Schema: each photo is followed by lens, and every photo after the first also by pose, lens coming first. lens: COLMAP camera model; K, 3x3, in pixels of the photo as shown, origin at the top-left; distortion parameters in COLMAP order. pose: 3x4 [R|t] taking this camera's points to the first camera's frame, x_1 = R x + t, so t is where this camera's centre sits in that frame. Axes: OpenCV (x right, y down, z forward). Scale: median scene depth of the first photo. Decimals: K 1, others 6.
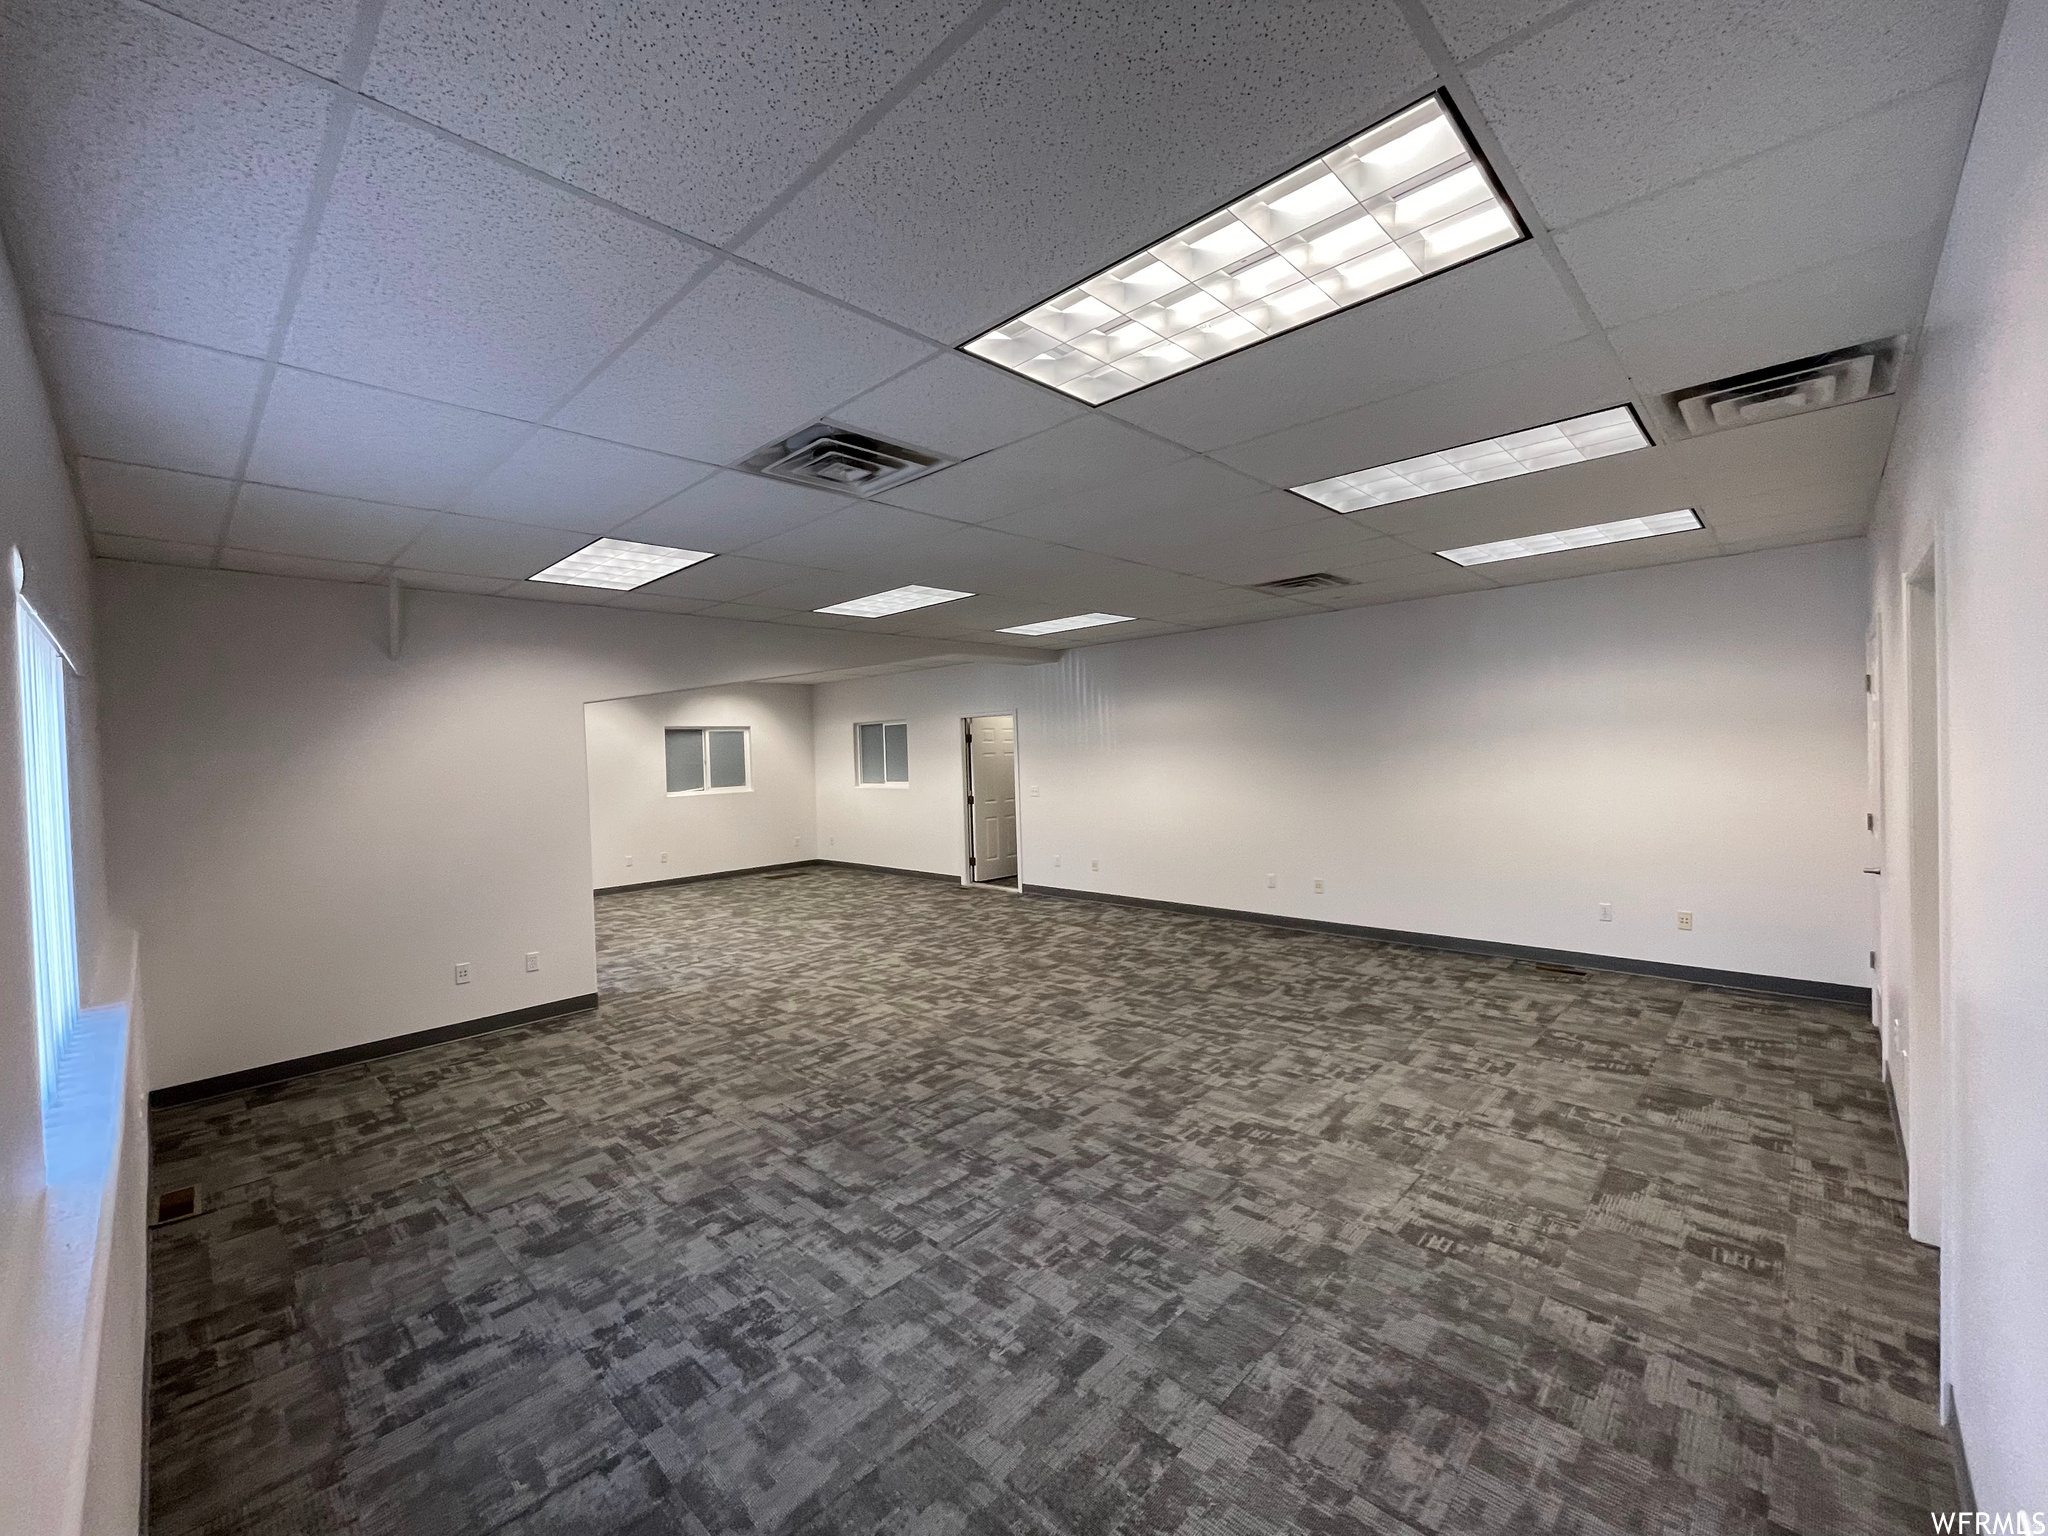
lens RADIAL K [[828.6, 0, 1027.9], [0, 828.6, 813.4], [0, 0, 1]] dist [-0.001439, 0.000703]
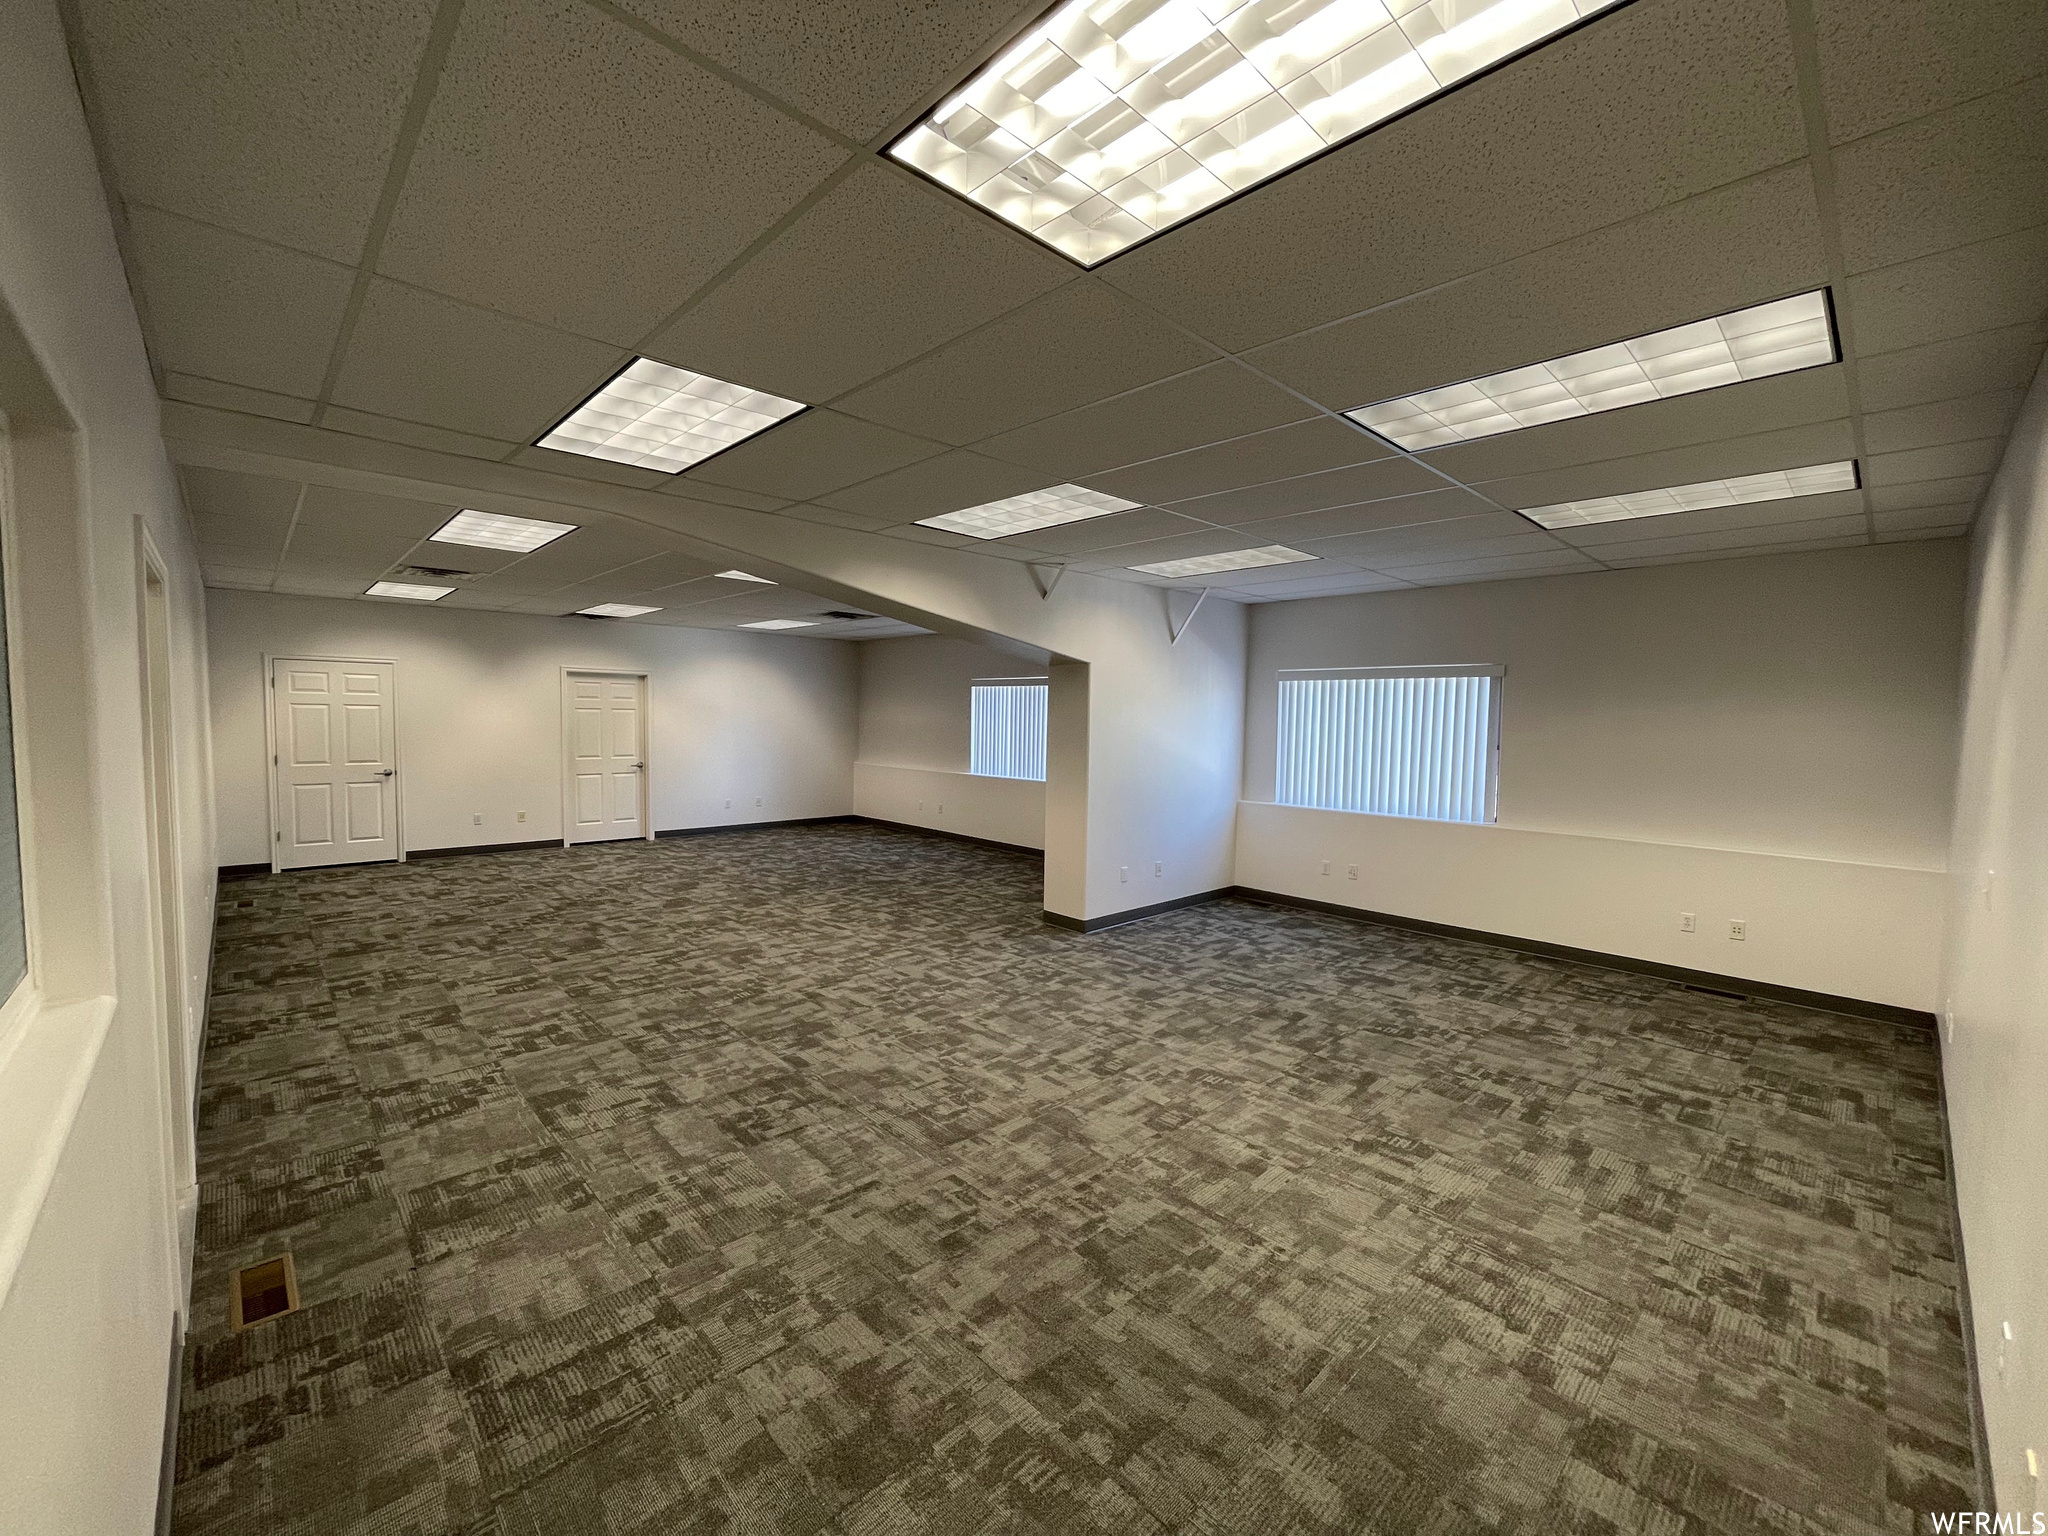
lens RADIAL K [[828.6, 0, 1015.0], [0, 828.6, 757.3], [0, 0, 1]] dist [-0.001439, 0.000703]
pose [[-0.997675, 0.016073, 0.066228, -0.589876], [0.024704, 0.990989, 0.131642, -0.164431], [-0.063515, 0.132972, -0.989083, 2.252260]]
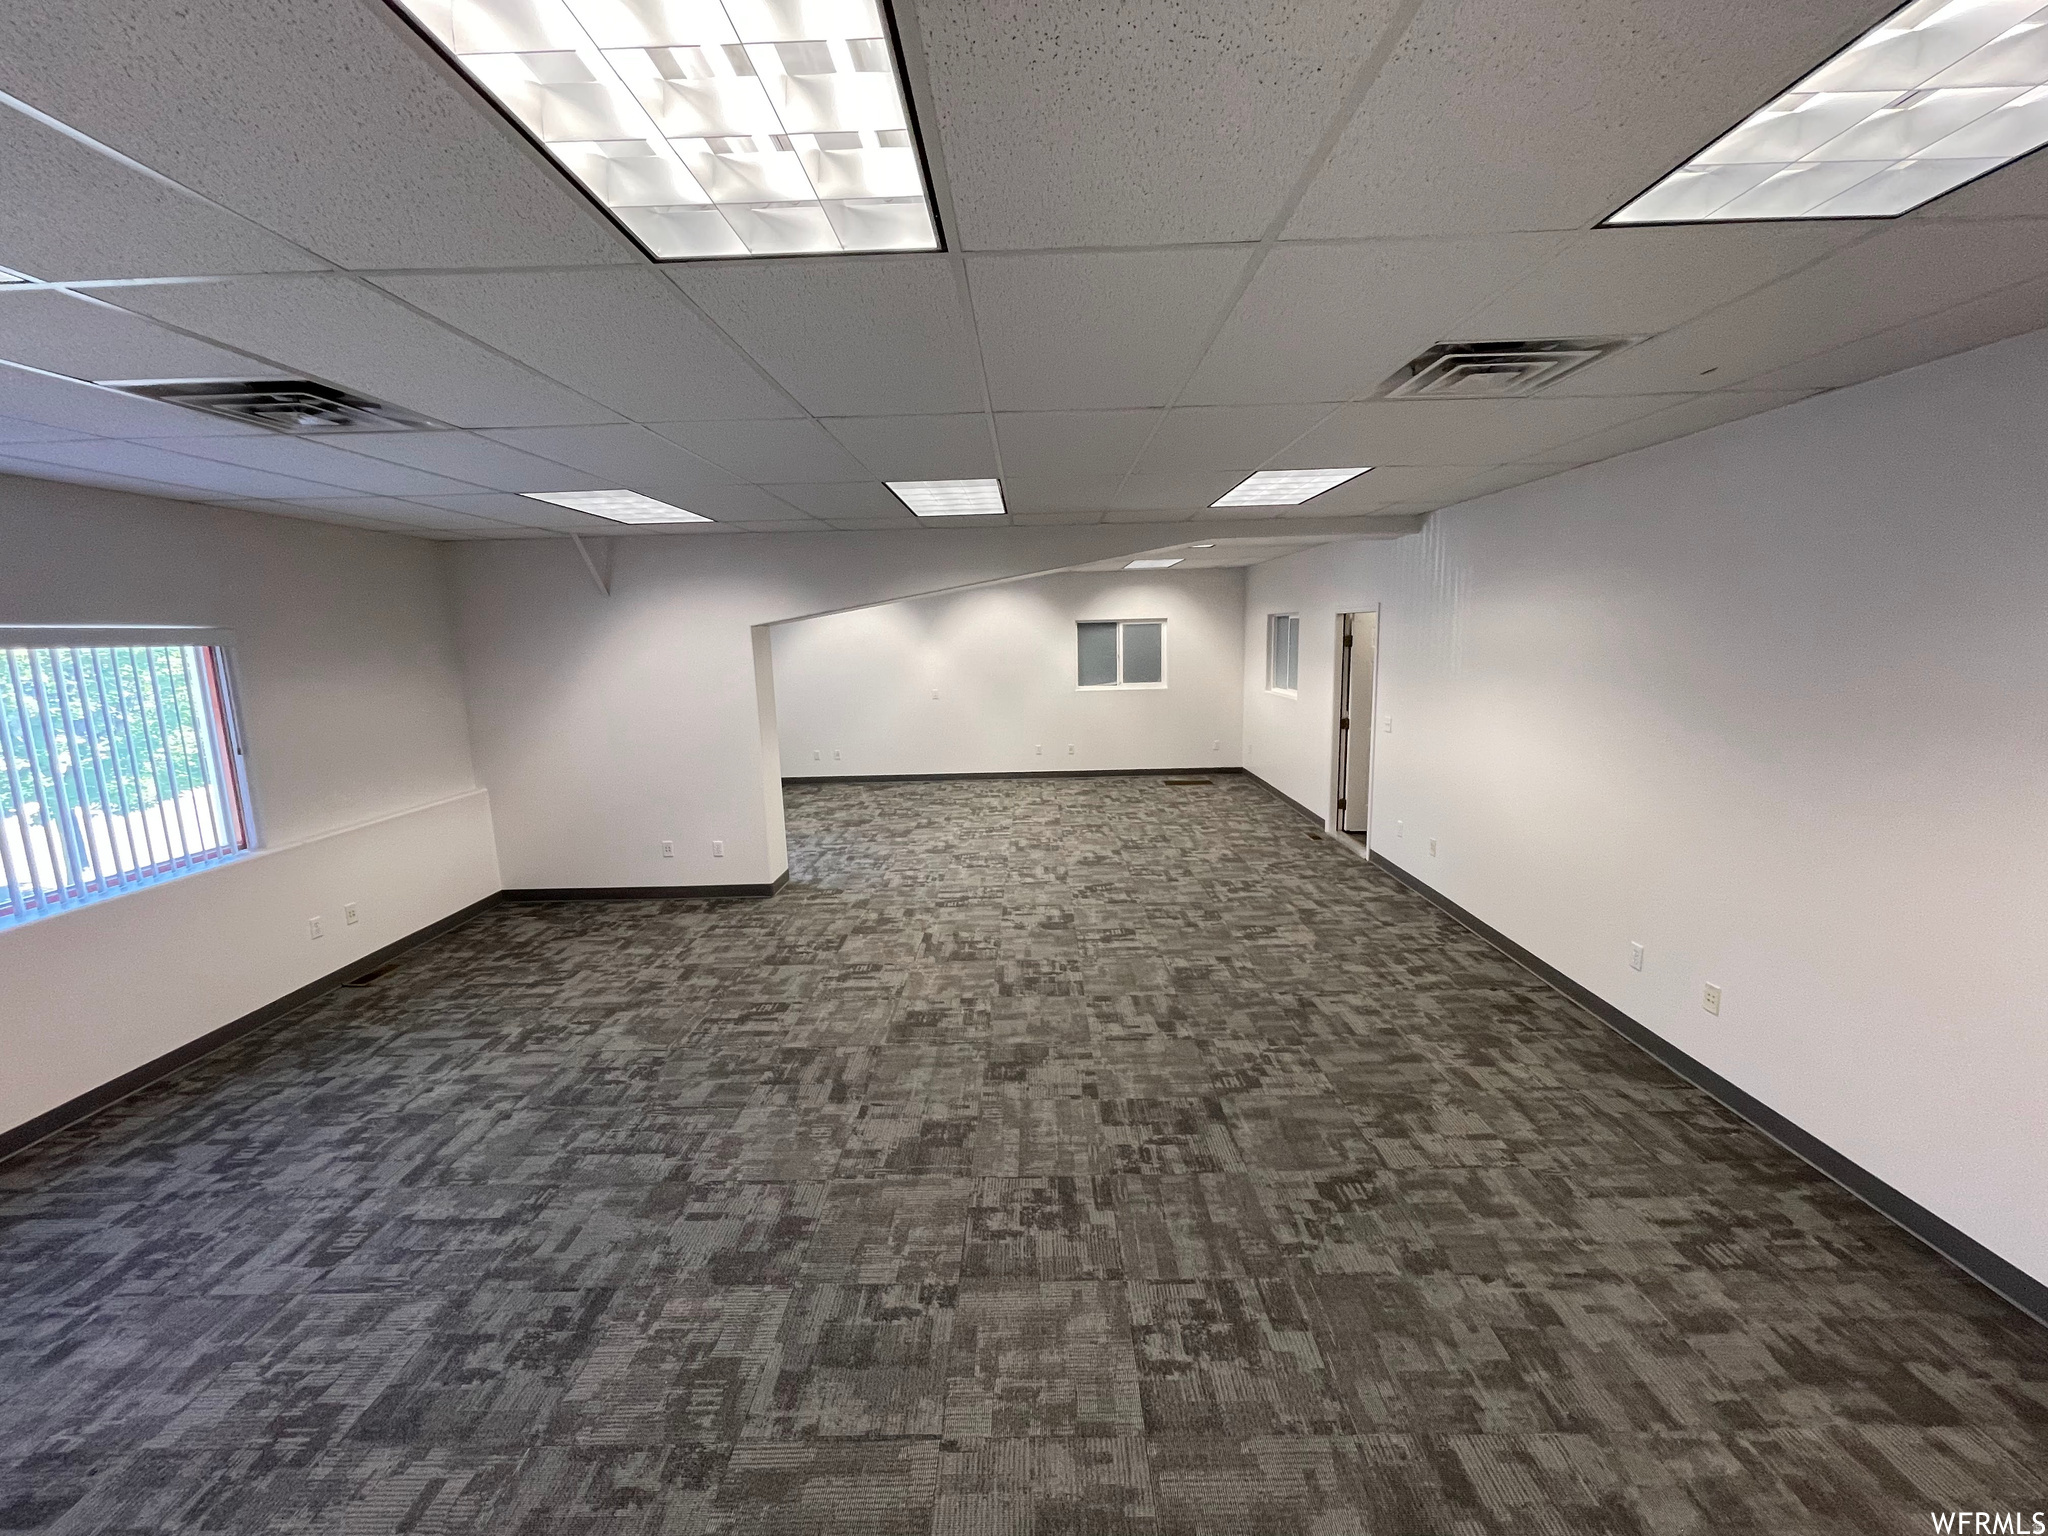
lens RADIAL K [[828.6, 0, 1029.7], [0, 828.6, 784.5], [0, 0, 1]] dist [-0.001439, 0.000703]
pose [[0.681201, 0.148150, -0.716950, 0.542346], [-0.053829, 0.986795, 0.152765, -0.116915], [0.730115, -0.065471, 0.680181, 0.517716]]
